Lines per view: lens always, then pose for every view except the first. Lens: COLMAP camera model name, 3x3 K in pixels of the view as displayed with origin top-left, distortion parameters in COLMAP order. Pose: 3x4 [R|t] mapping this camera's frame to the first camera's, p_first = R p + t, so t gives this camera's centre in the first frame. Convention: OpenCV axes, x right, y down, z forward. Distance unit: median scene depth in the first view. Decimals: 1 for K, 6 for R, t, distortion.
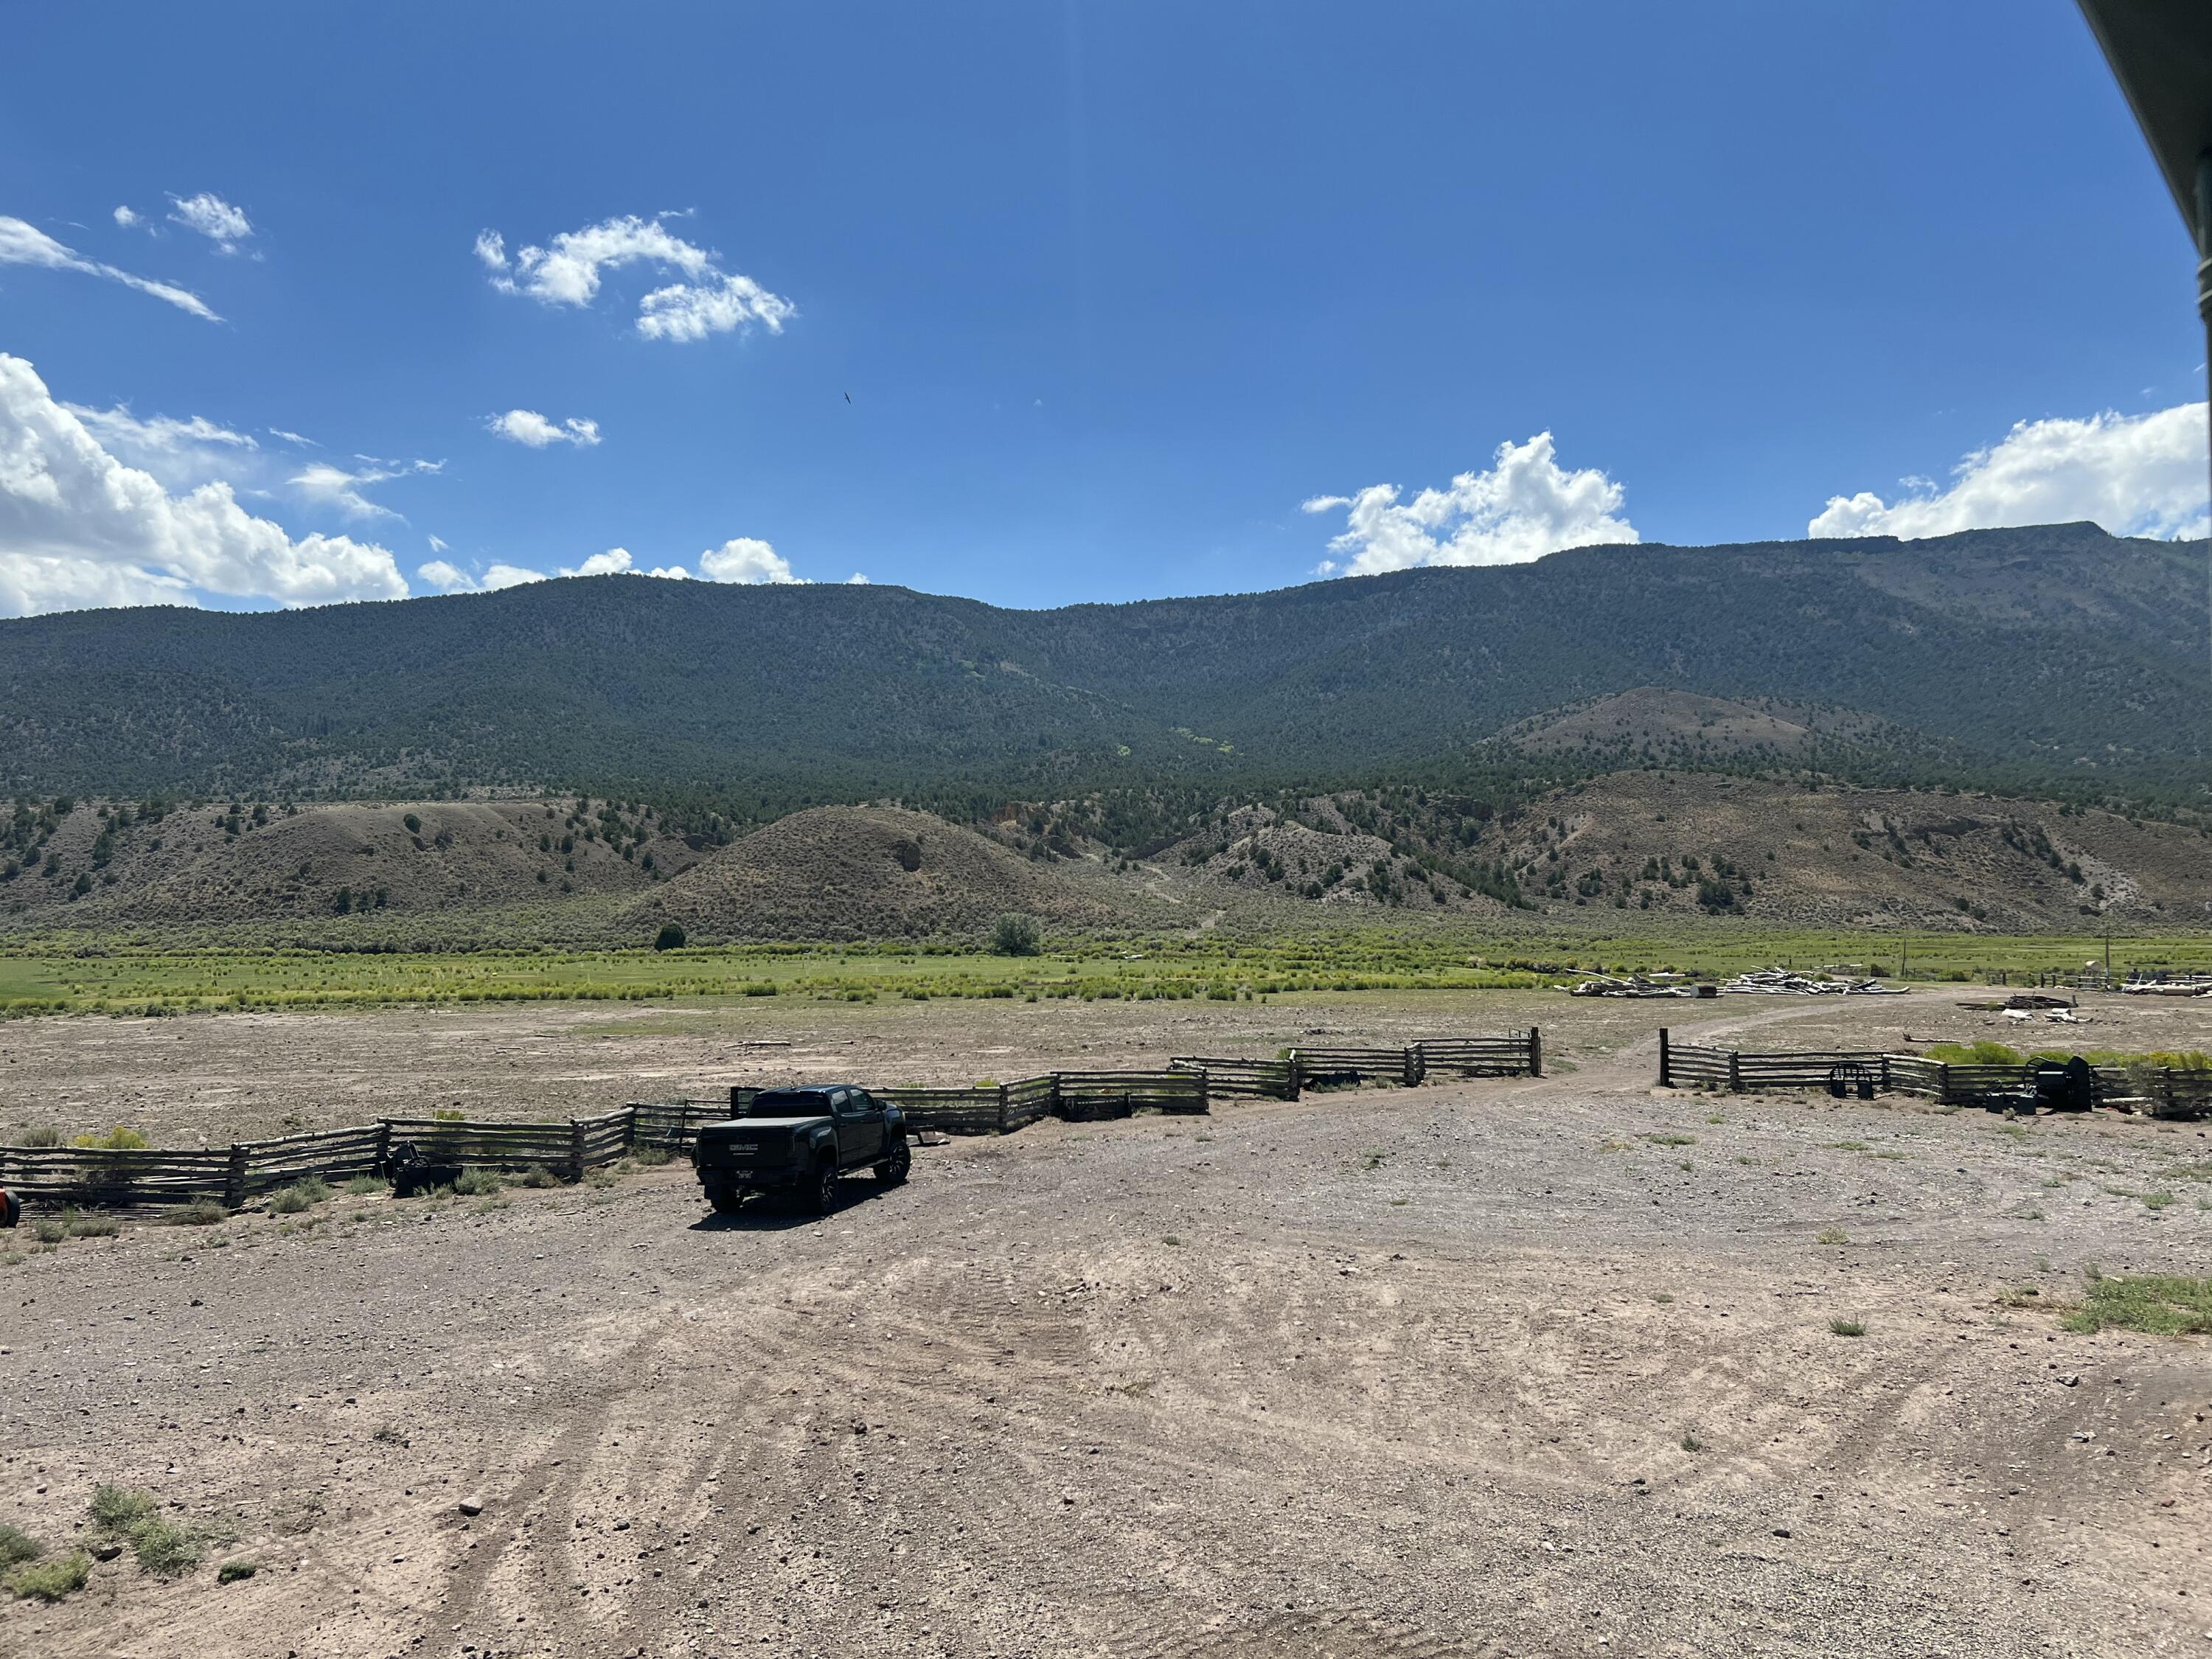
lens RADIAL K [[1687.0, 0, 1103.0], [0, 1687.0, 842.3], [0, 0, 1]] dist [0.065771, -0.073673]
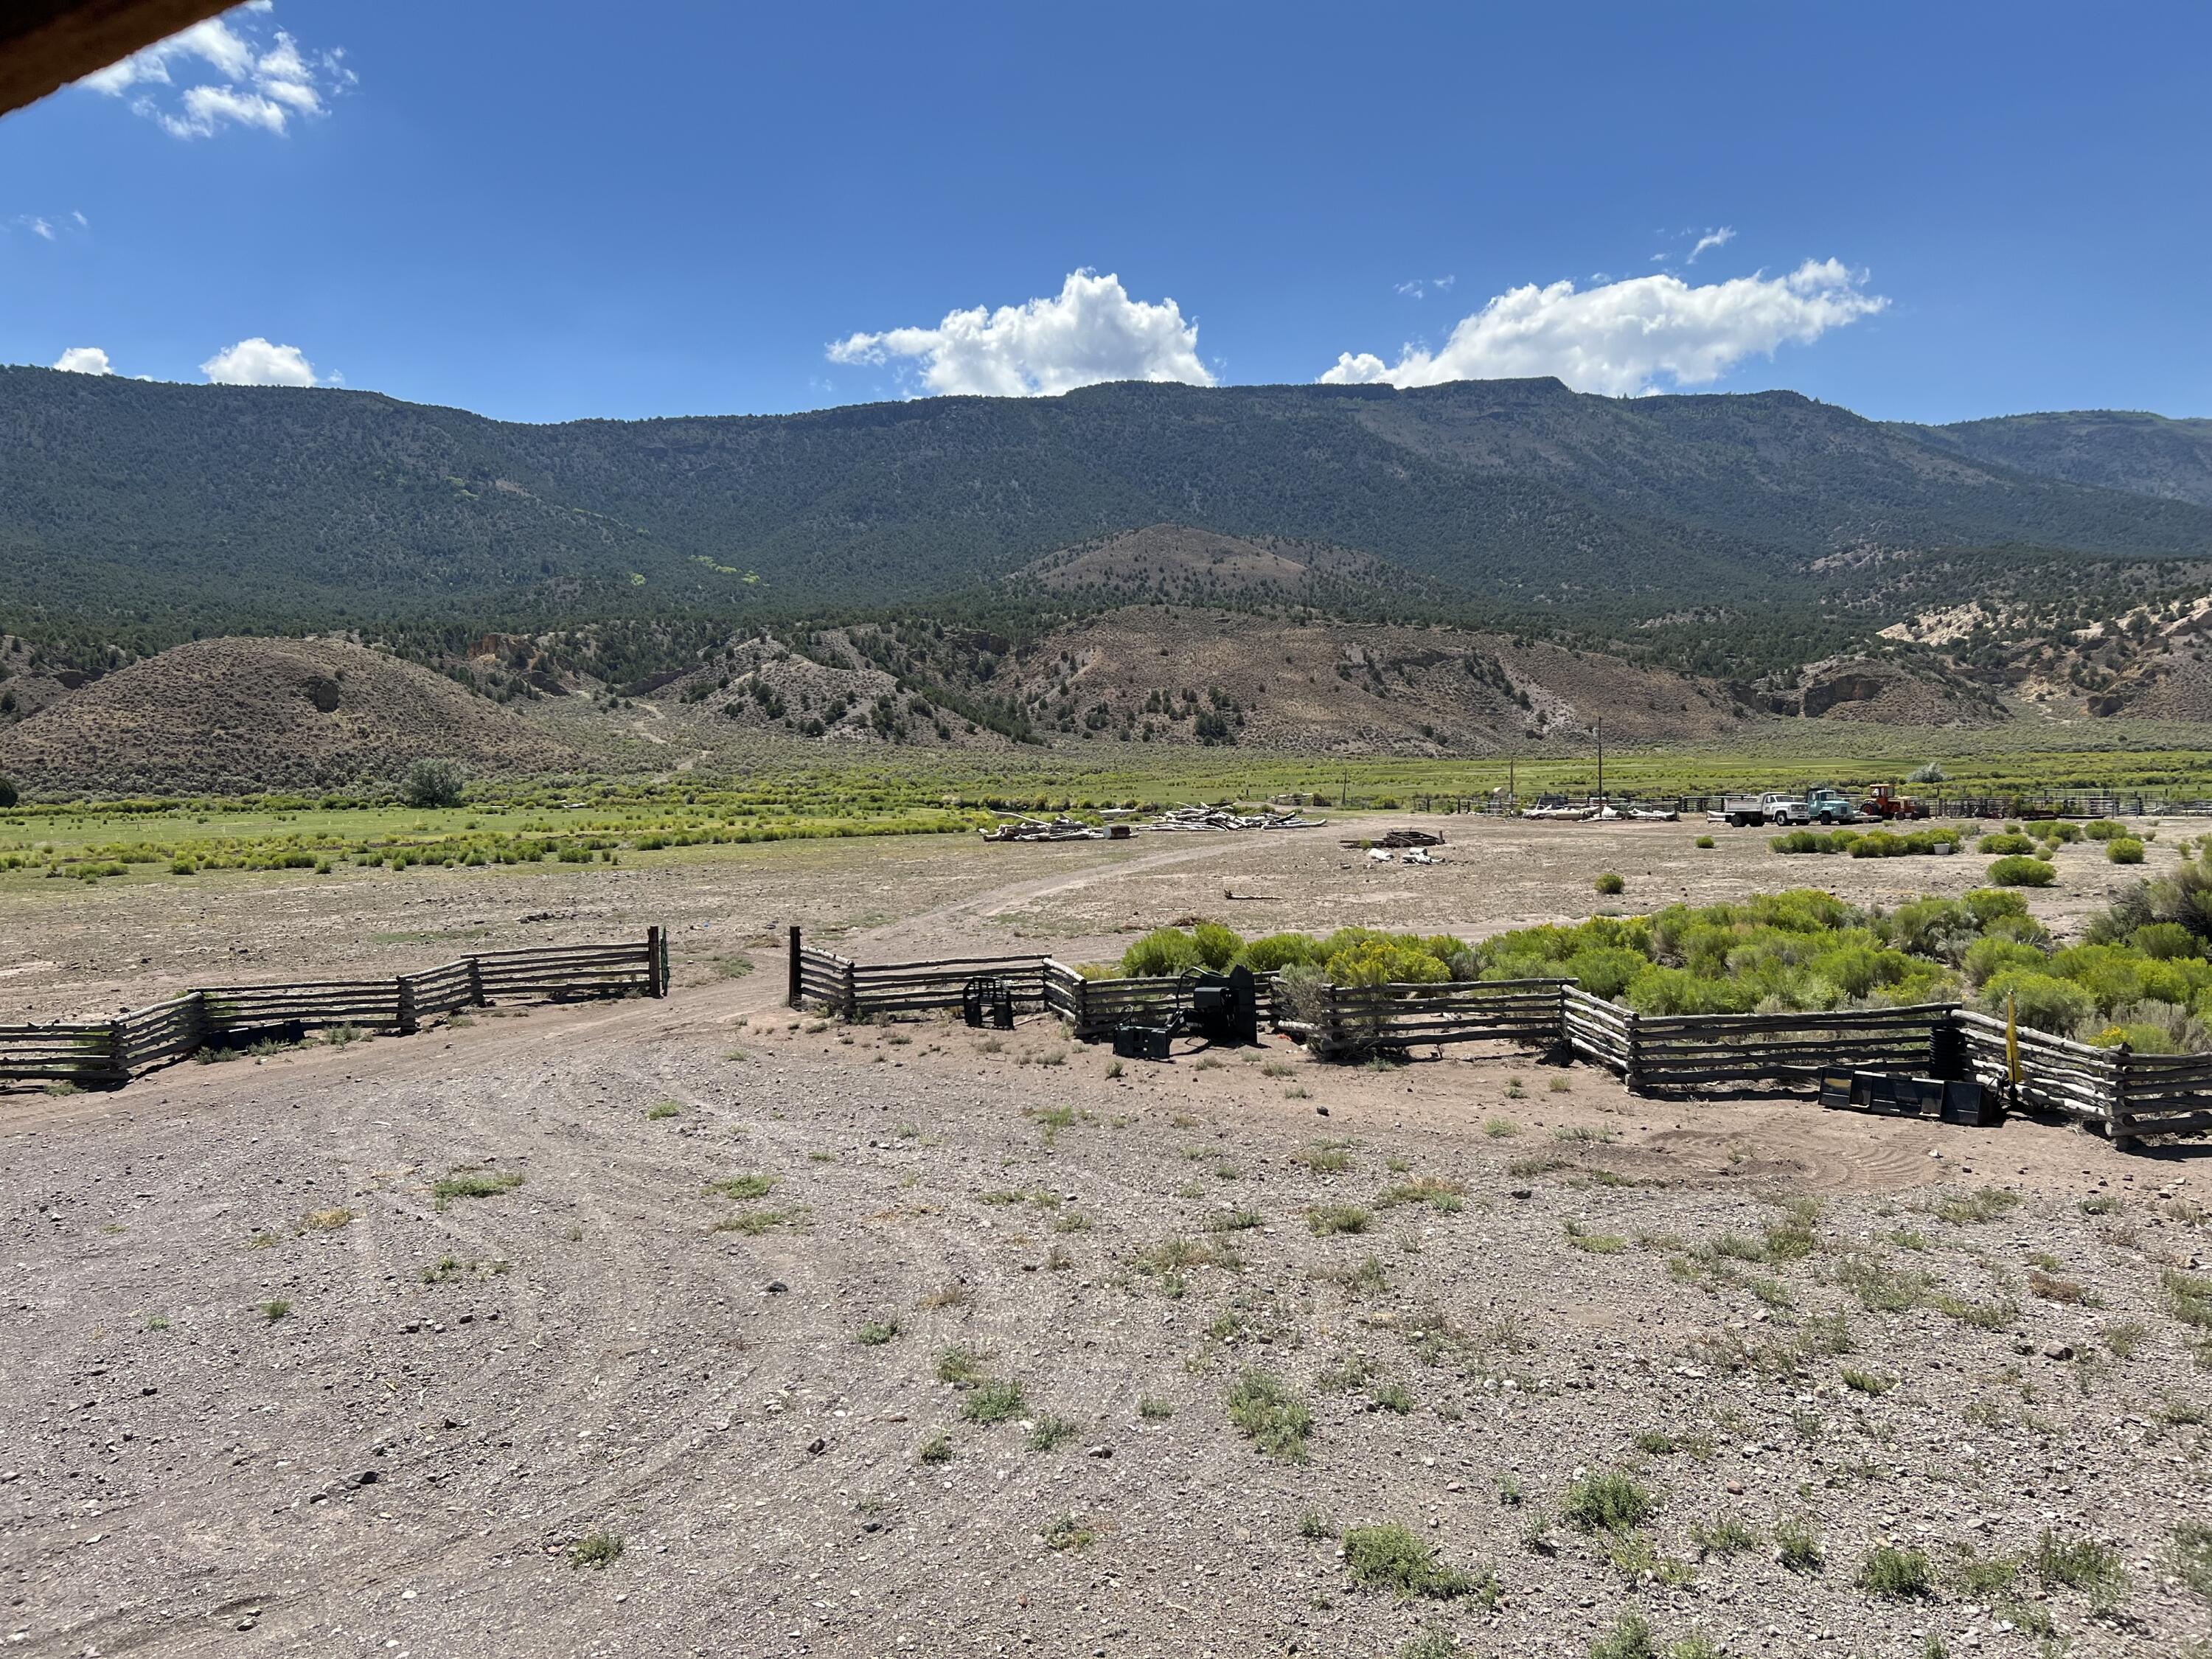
lens RADIAL K [[1653.3, 0, 1123.1], [0, 1653.3, 828.1], [0, 0, 1]] dist [0.186938, -0.433523]
pose [[0.963537, -0.030960, 0.265776, 0.035448], [0.006986, 0.995856, 0.090680, 0.000691], [-0.267482, -0.085517, 0.959760, 0.037444]]
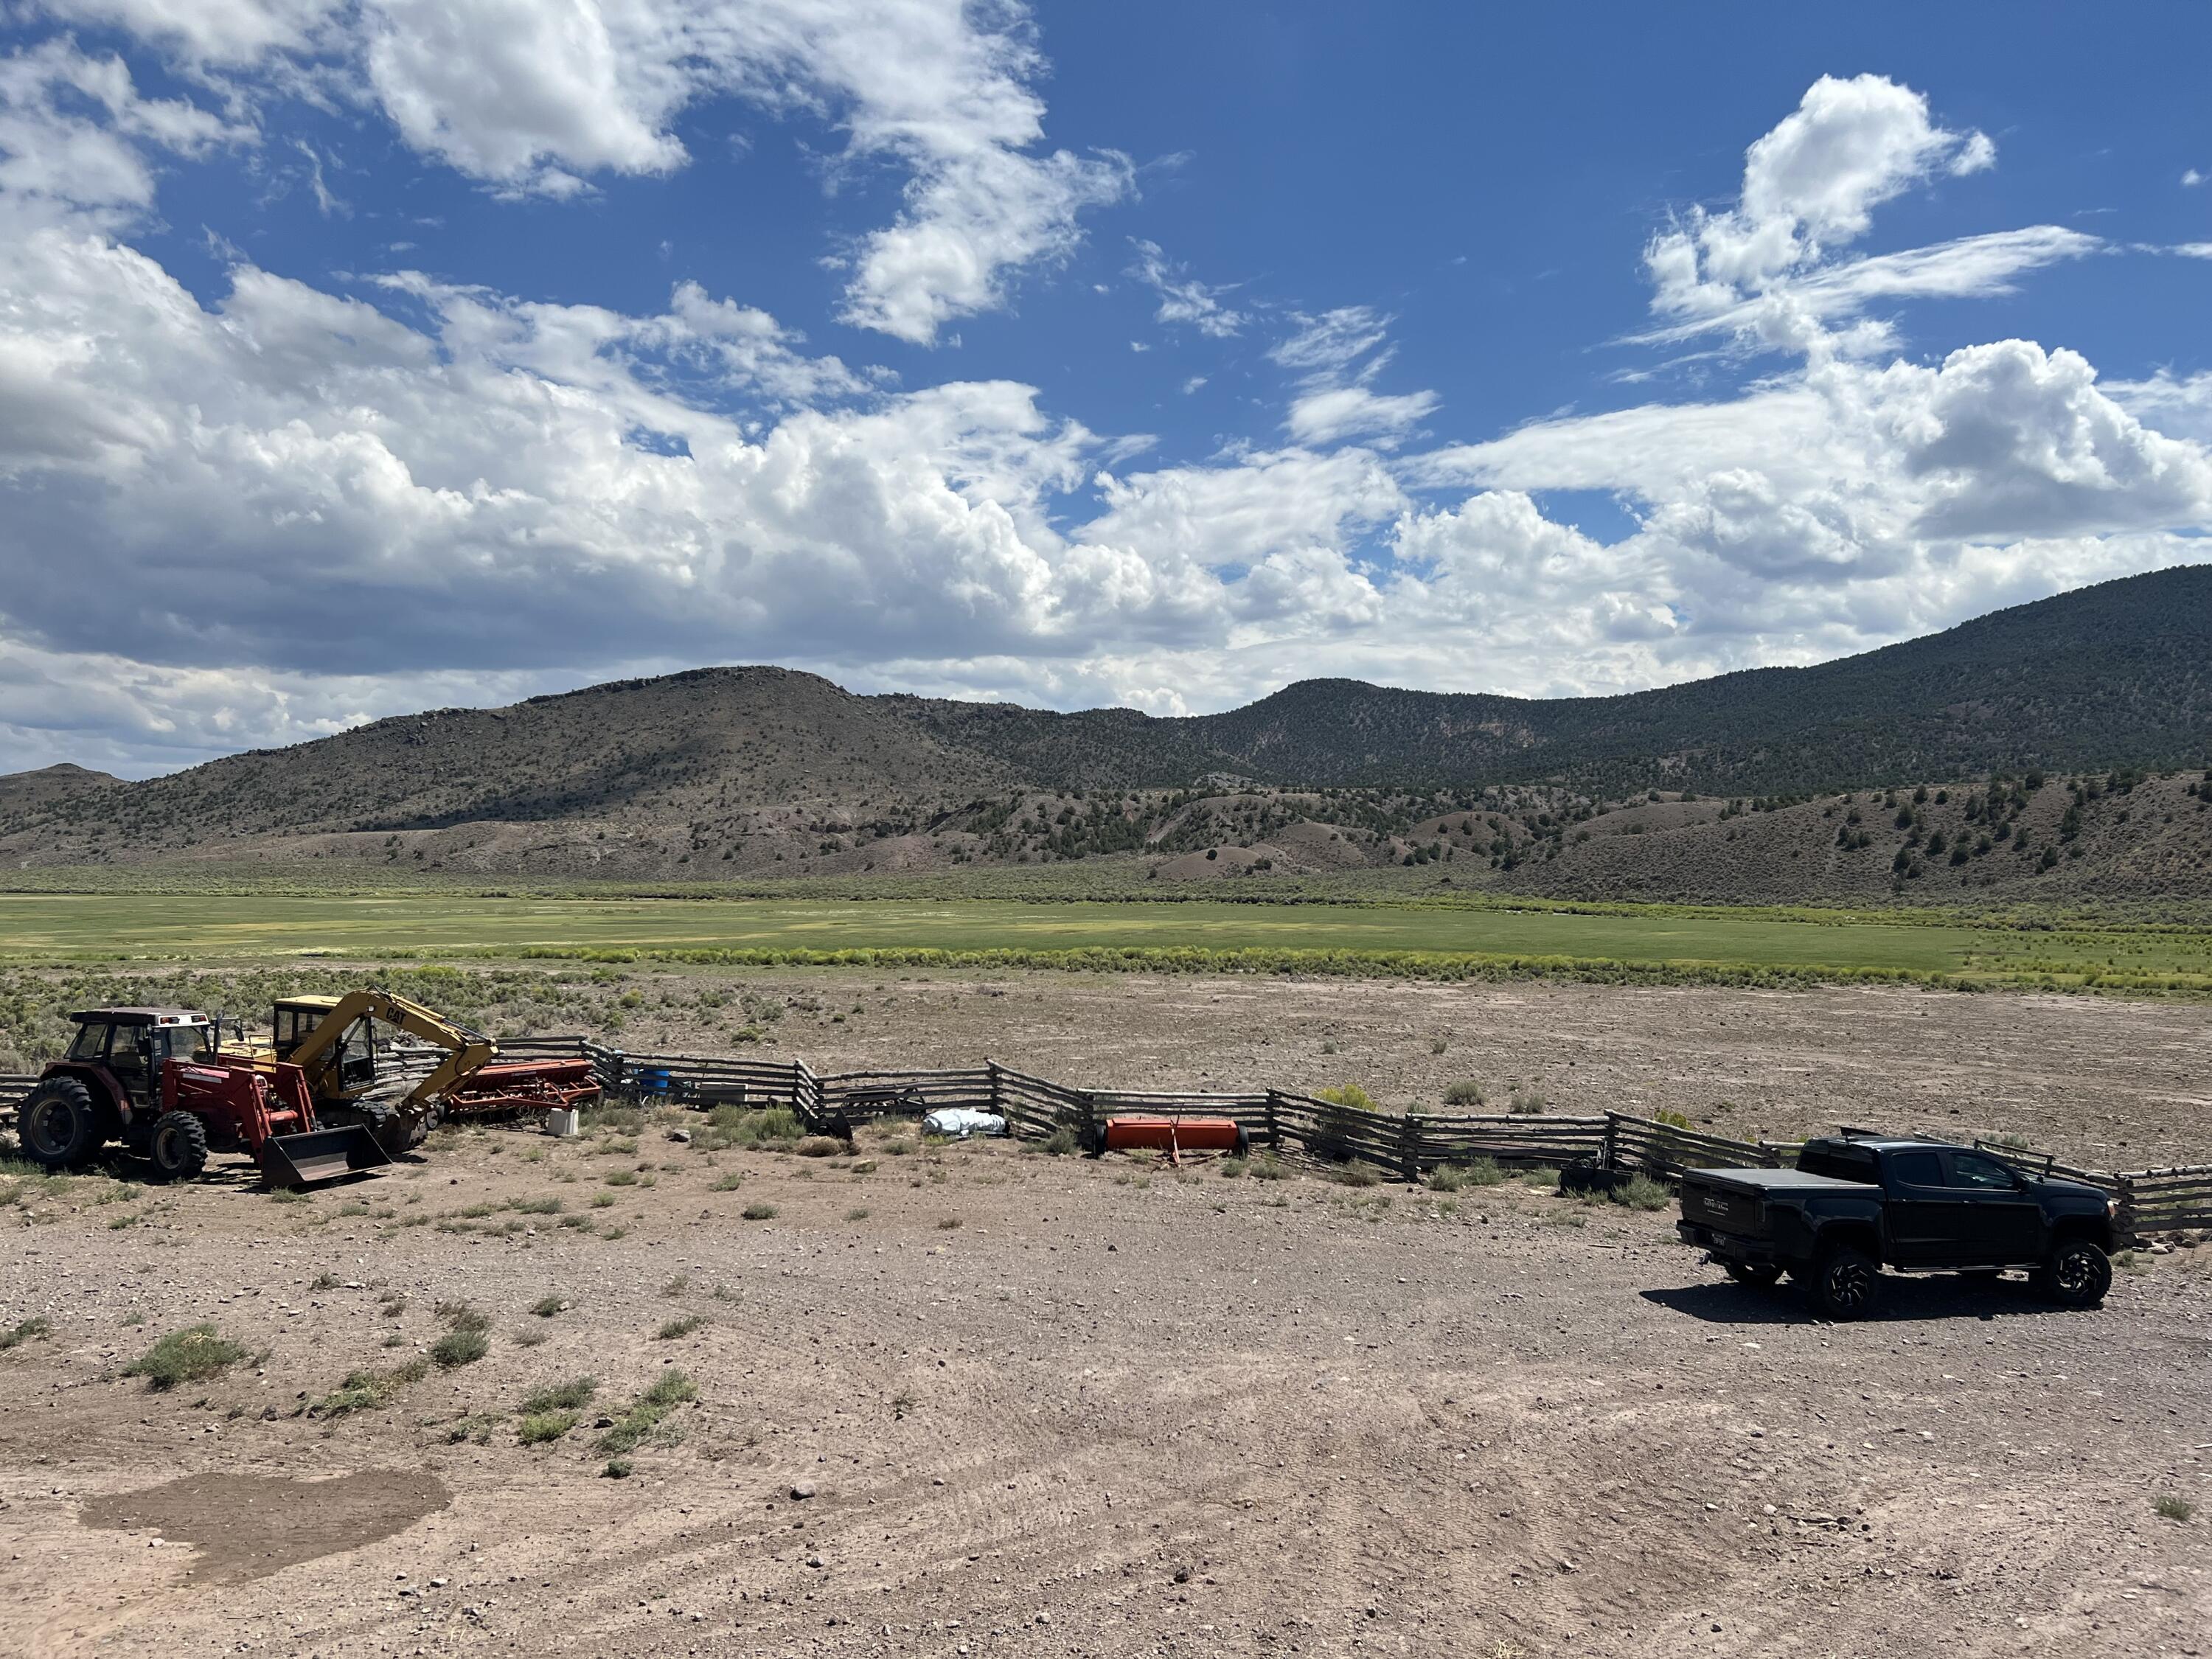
lens RADIAL K [[1671.3, 0, 1106.0], [0, 1671.3, 829.5], [0, 0, 1]] dist [0.038558, -0.034113]
pose [[0.451290, -0.025799, -0.892004, 0.154802], [0.033004, 0.999381, -0.012207, 0.005315], [0.891767, -0.023931, 0.451862, 0.187458]]
